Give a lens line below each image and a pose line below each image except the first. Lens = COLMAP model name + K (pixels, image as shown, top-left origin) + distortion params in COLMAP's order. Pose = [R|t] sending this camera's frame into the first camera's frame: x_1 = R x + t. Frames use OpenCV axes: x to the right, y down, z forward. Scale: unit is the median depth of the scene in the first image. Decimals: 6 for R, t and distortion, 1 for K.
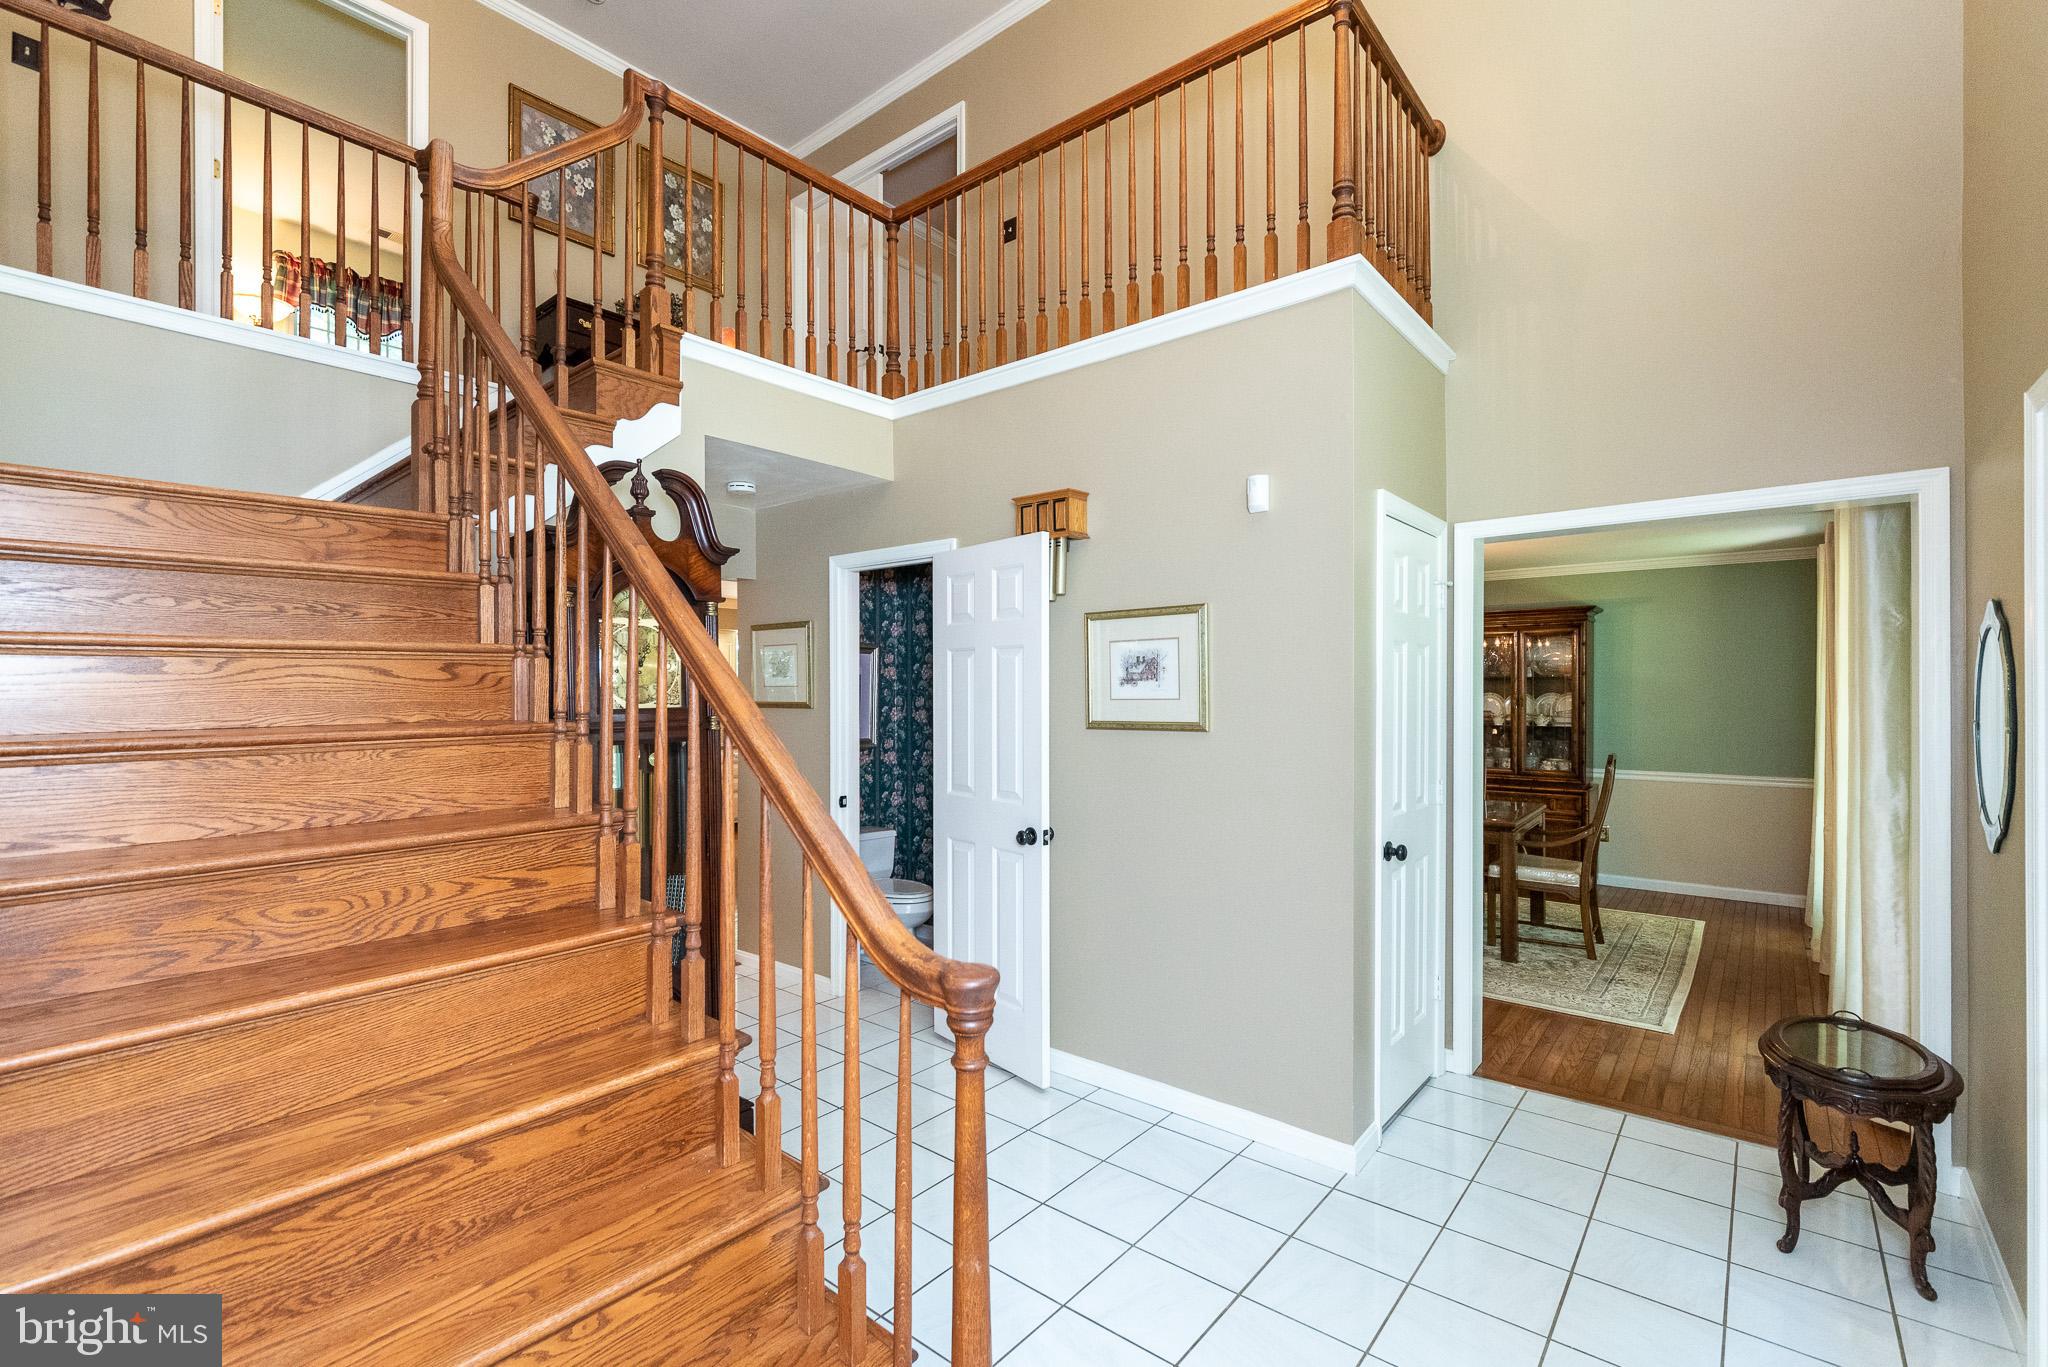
lens RADIAL K [[911.0, 0, 1023.6], [0, 911.0, 683.5], [0, 0, 1]] dist [0.001090, 0.000223]
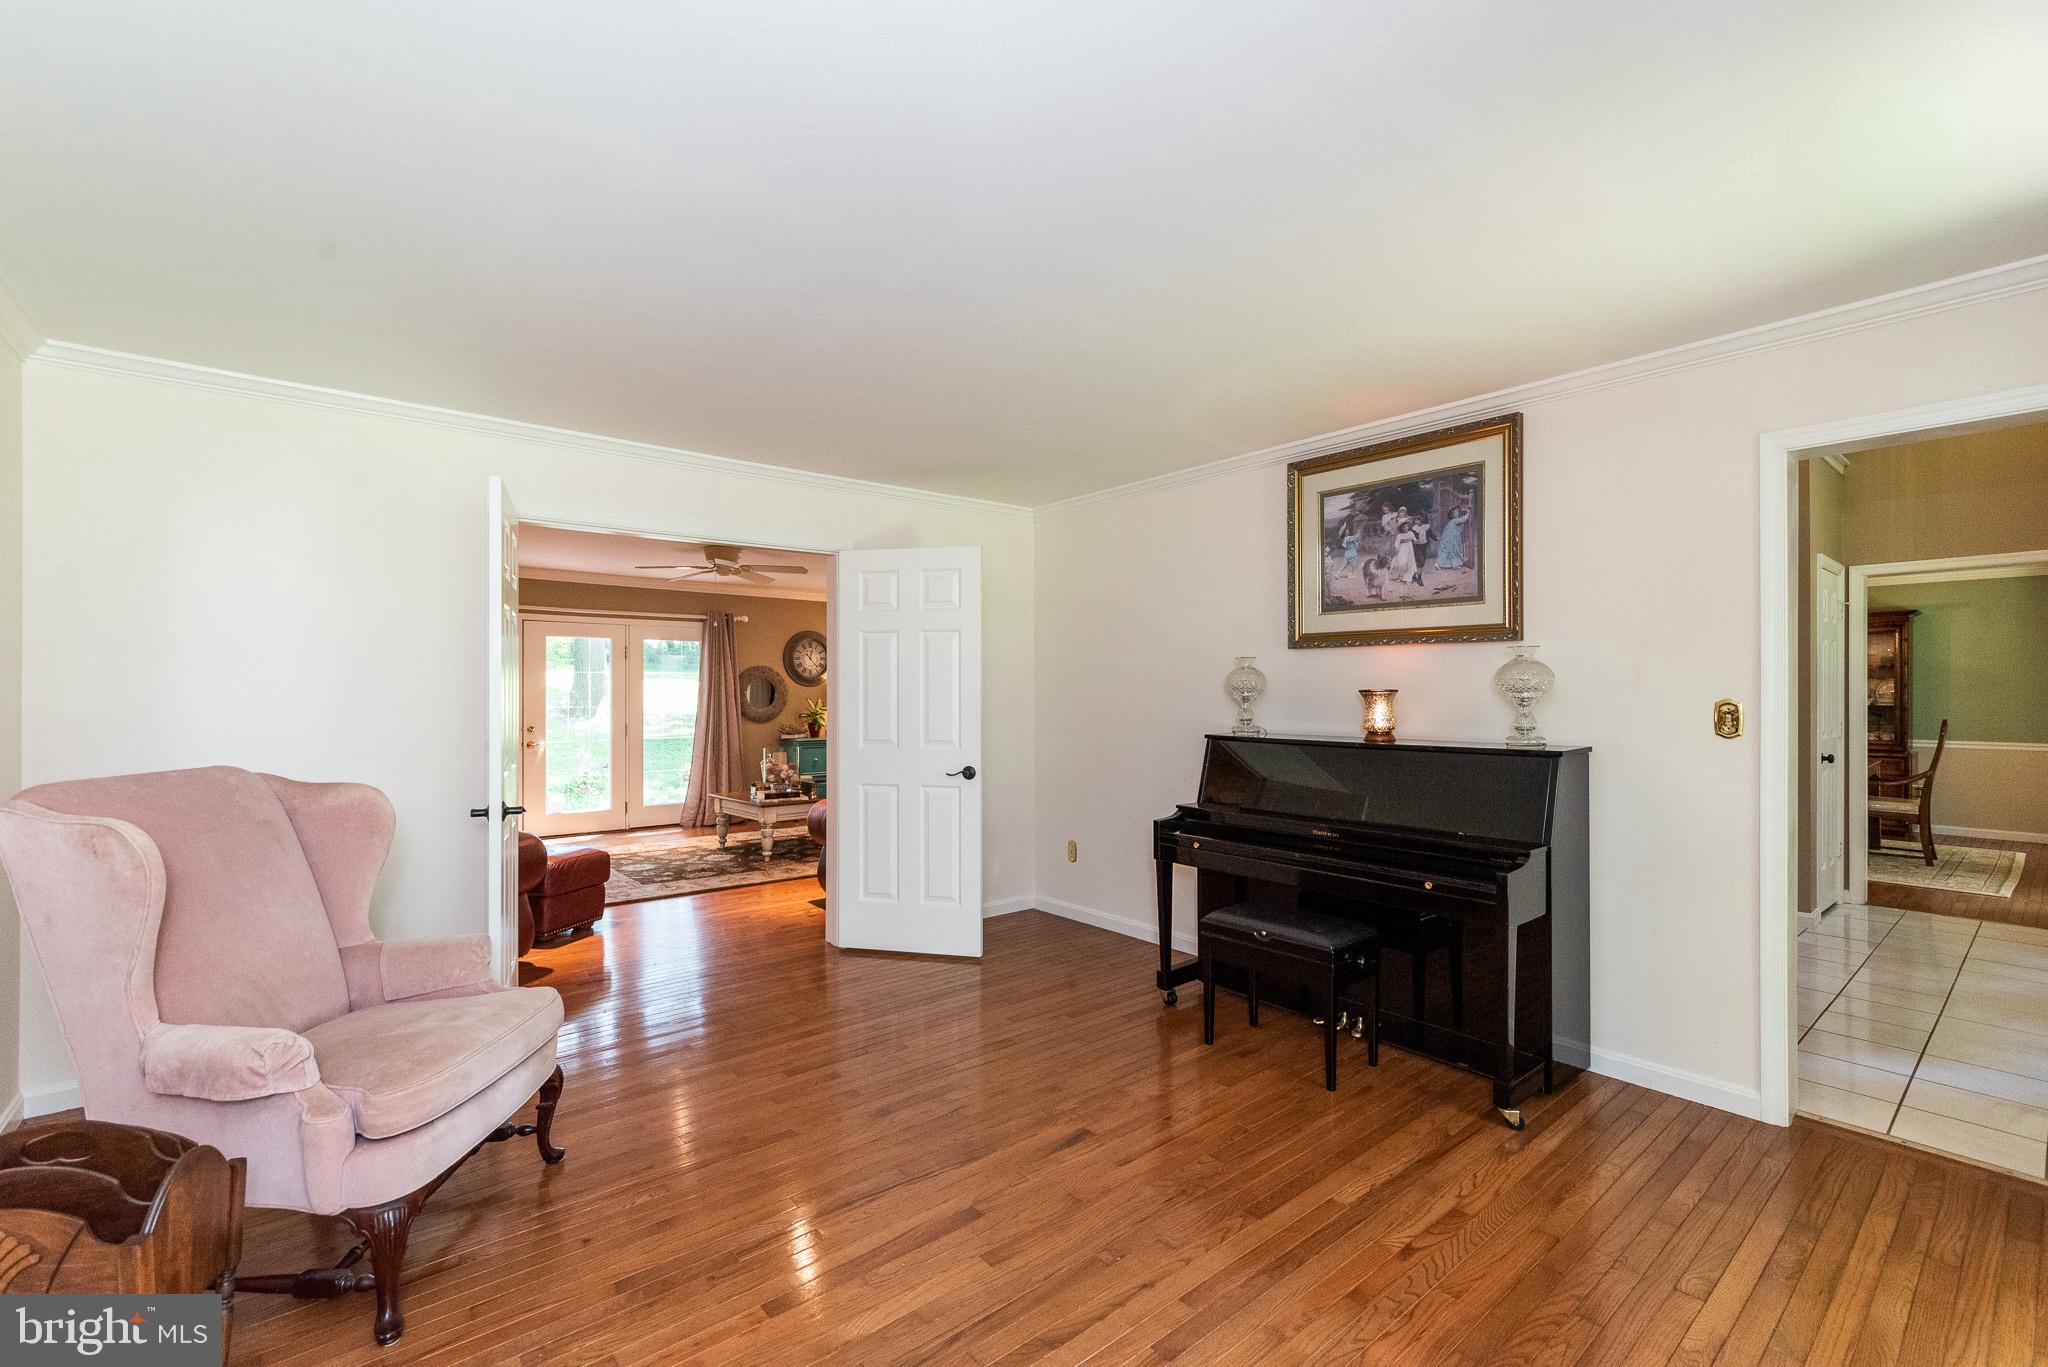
lens RADIAL K [[888.9, 0, 1014.5], [0, 888.9, 682.0], [0, 0, 1]] dist [-0.000077, 0.001318]
pose [[0.981975, 0.000058, -0.189011, -0.682778], [-0.000673, 0.999995, -0.003186, 0.036147], [0.189010, 0.003256, 0.981970, -0.830429]]
